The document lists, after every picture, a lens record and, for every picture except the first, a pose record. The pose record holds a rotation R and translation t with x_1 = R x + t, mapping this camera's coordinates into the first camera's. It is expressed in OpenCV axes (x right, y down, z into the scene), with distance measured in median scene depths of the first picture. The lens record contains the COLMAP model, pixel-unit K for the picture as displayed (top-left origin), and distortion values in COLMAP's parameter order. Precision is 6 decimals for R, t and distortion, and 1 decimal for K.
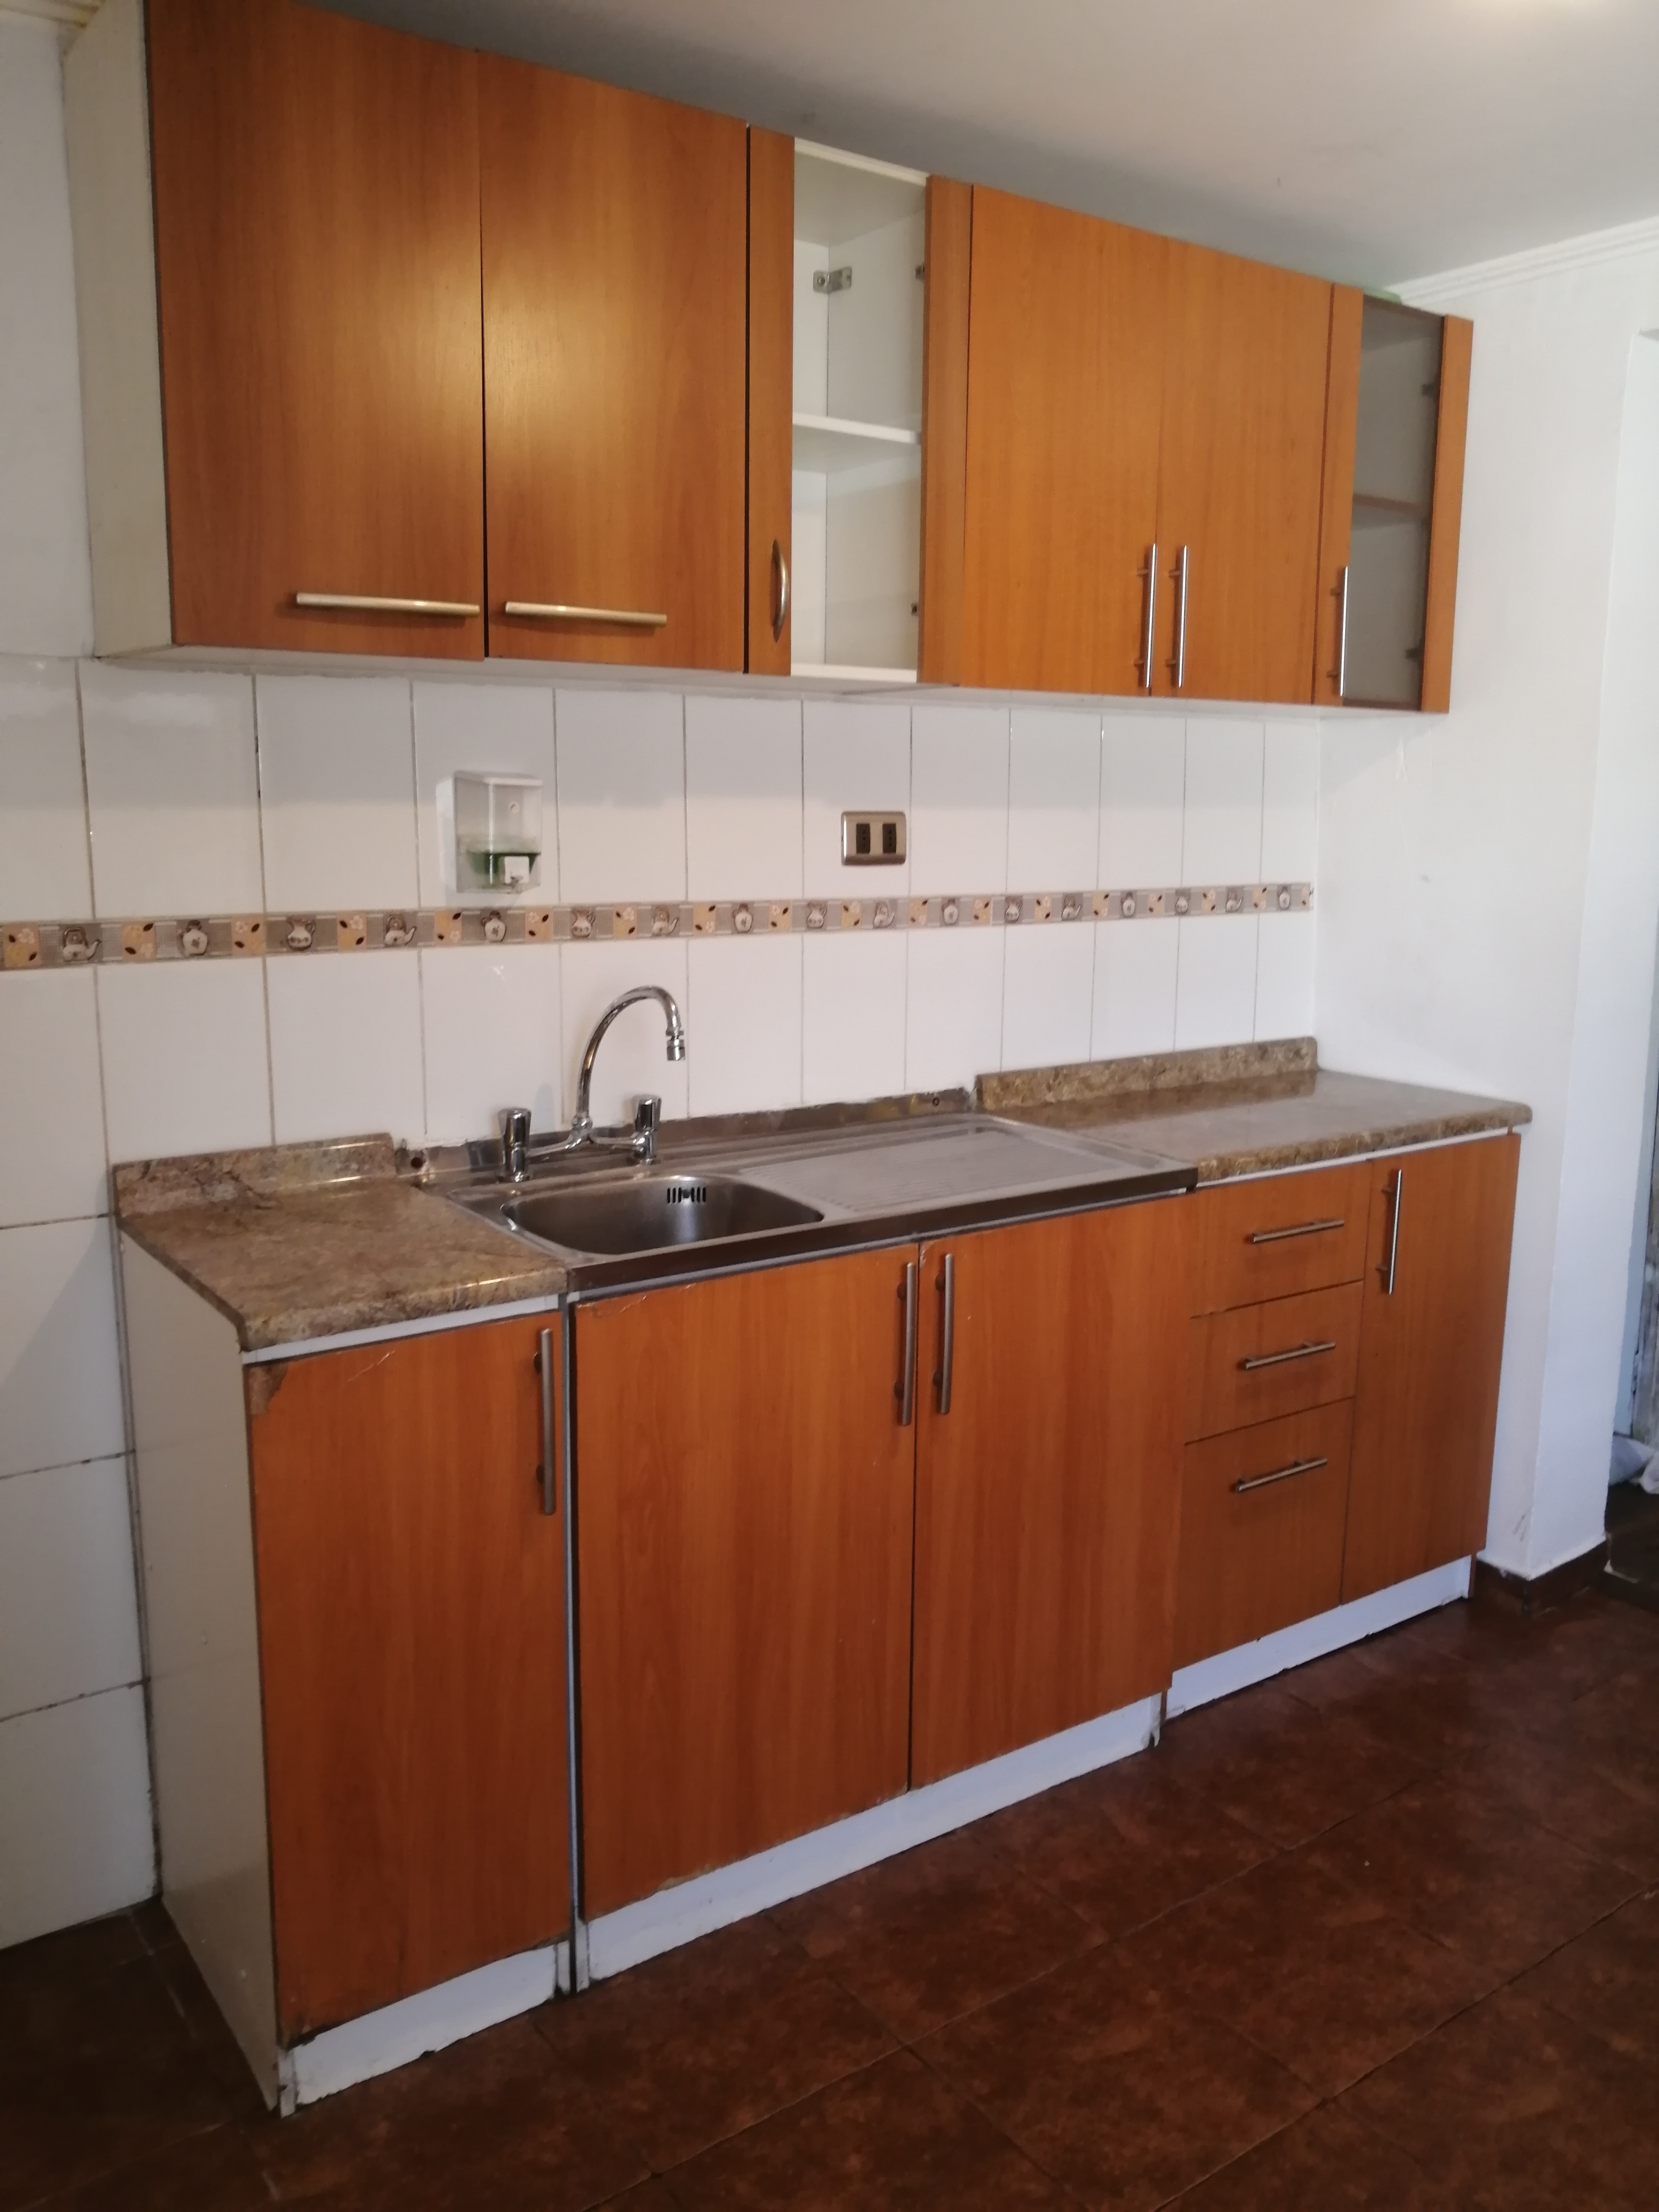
lens RADIAL K [[1751.8, 0, 817.5], [0, 1751.8, 1116.1], [0, 0, 1]] dist [0.021996, -0.024053]
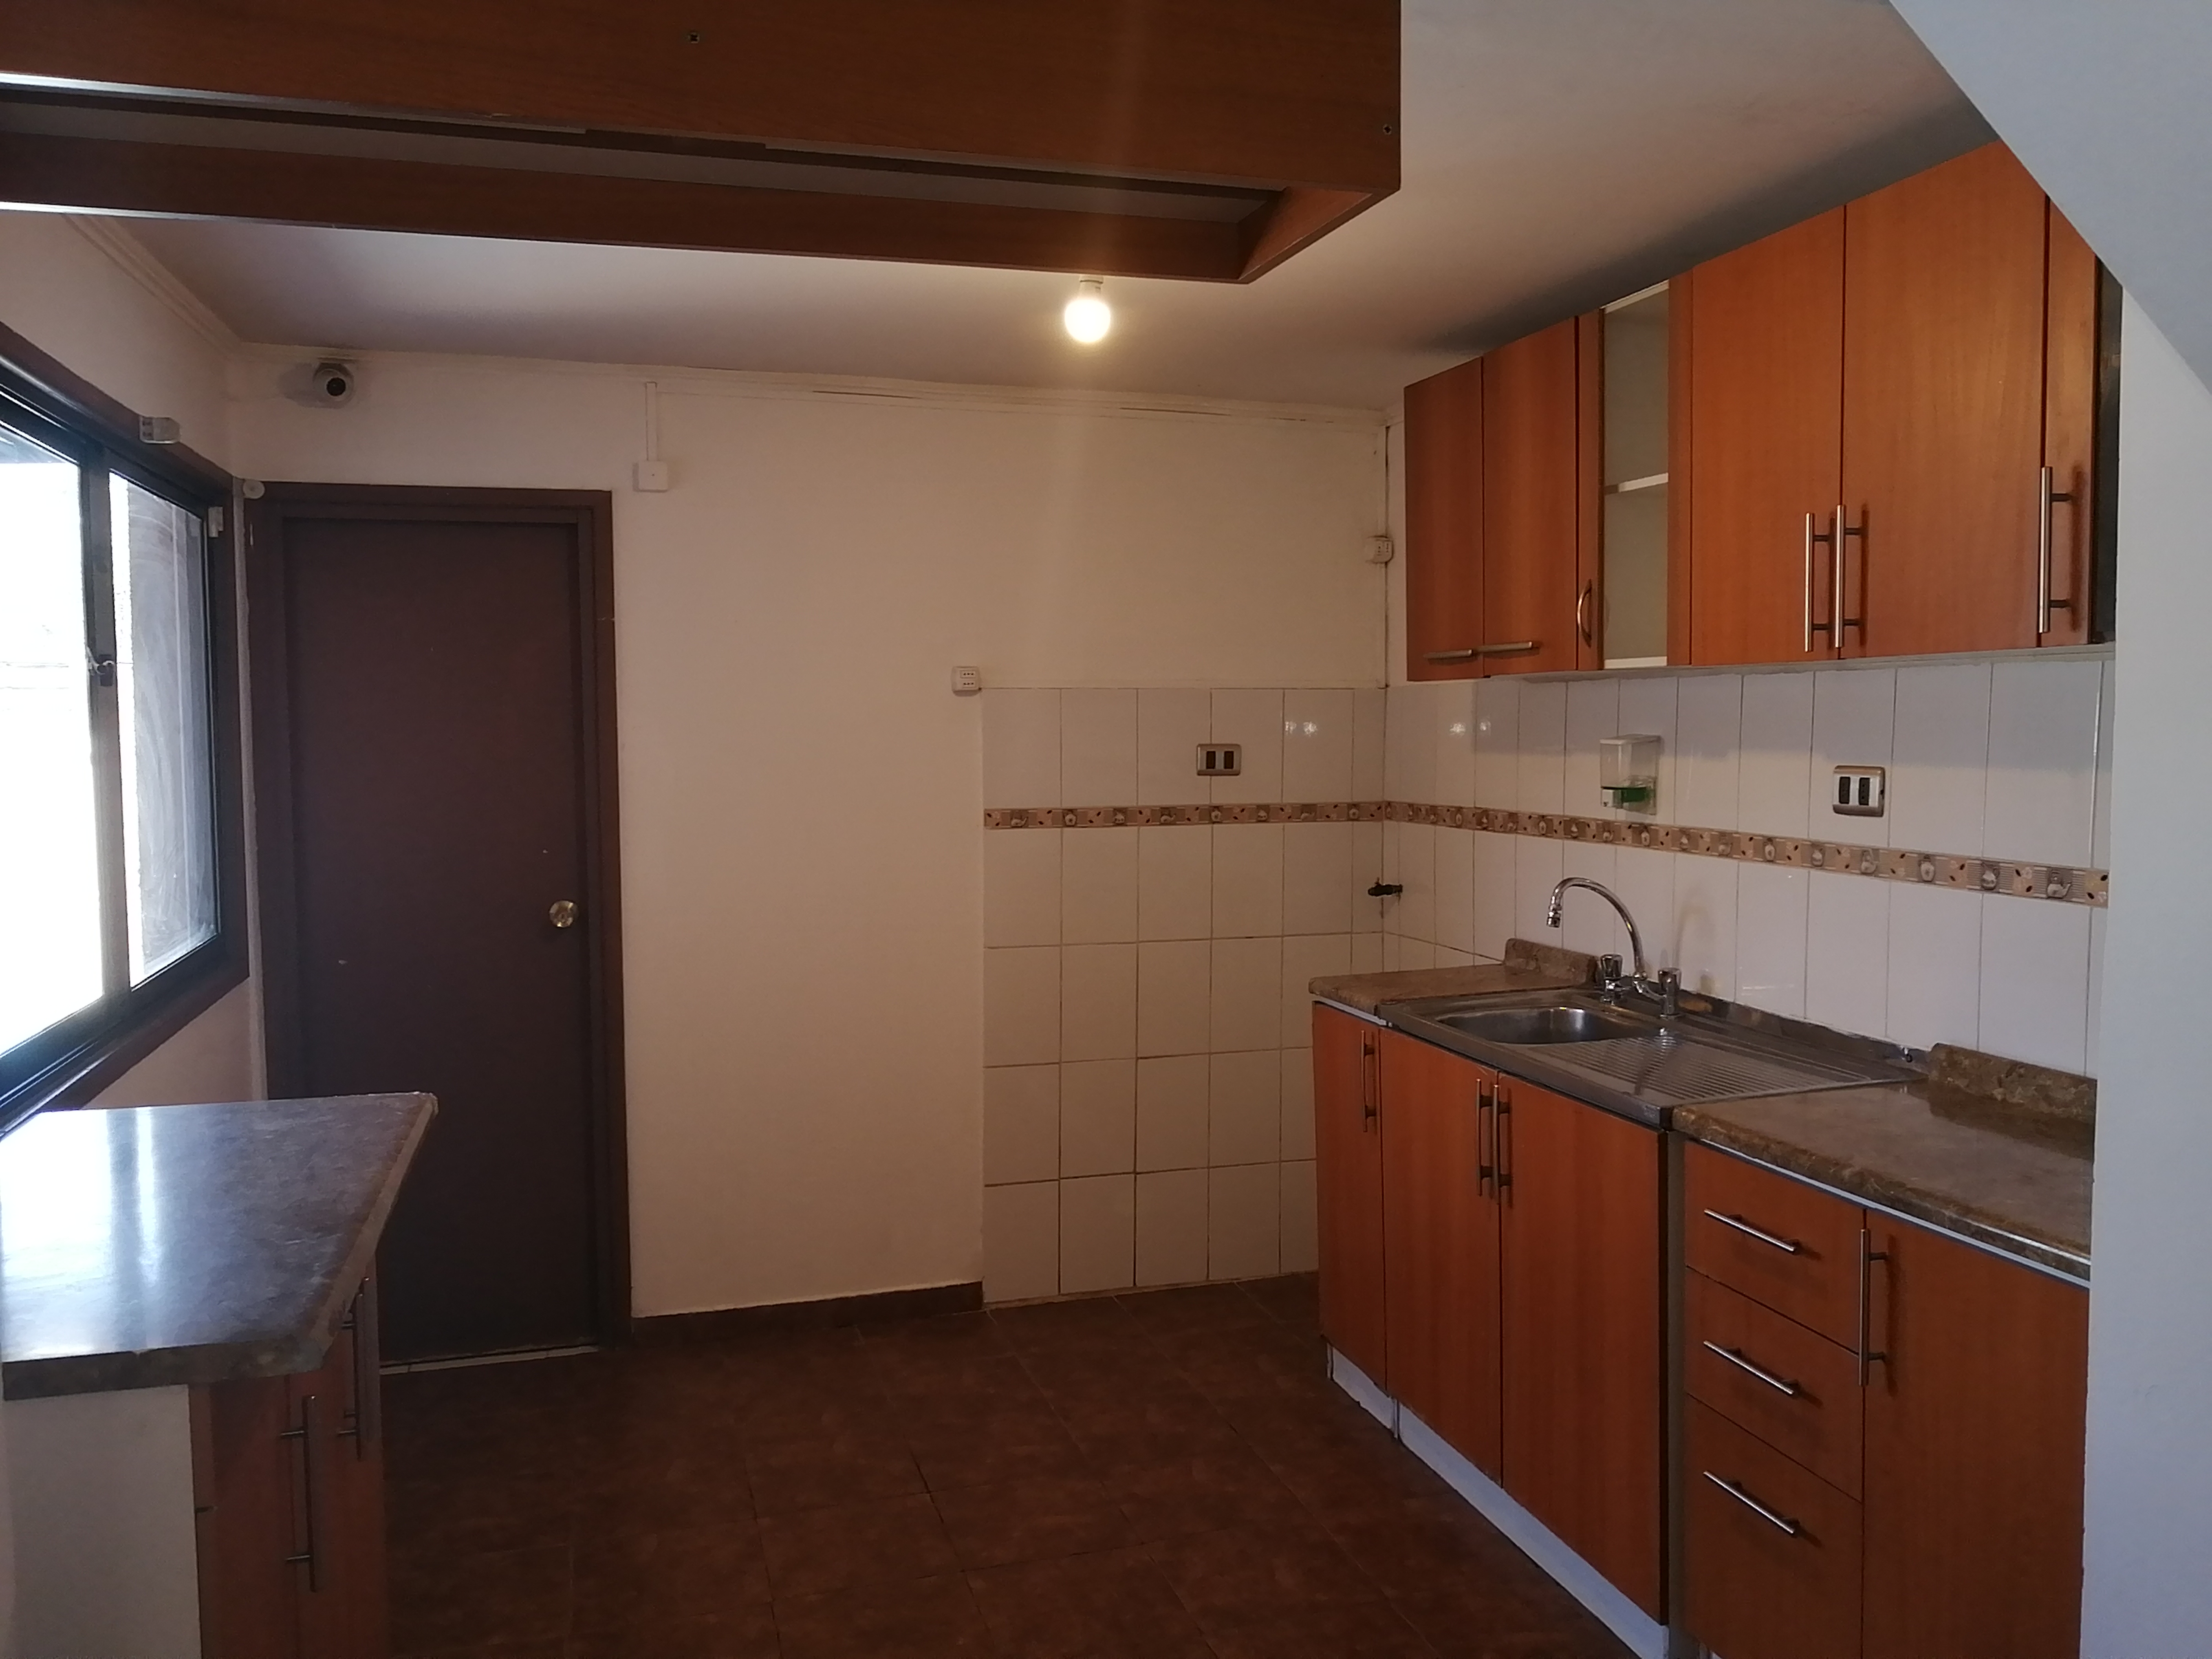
lens RADIAL K [[1751.8, 0, 1118.7], [0, 1751.8, 827.8], [0, 0, 1]] dist [0.021996, -0.024053]
pose [[-0.332938, 0.053706, -0.941418, 1.240661], [-0.159905, 0.980701, 0.112498, -0.190875], [0.929291, 0.187992, -0.317925, 0.953465]]
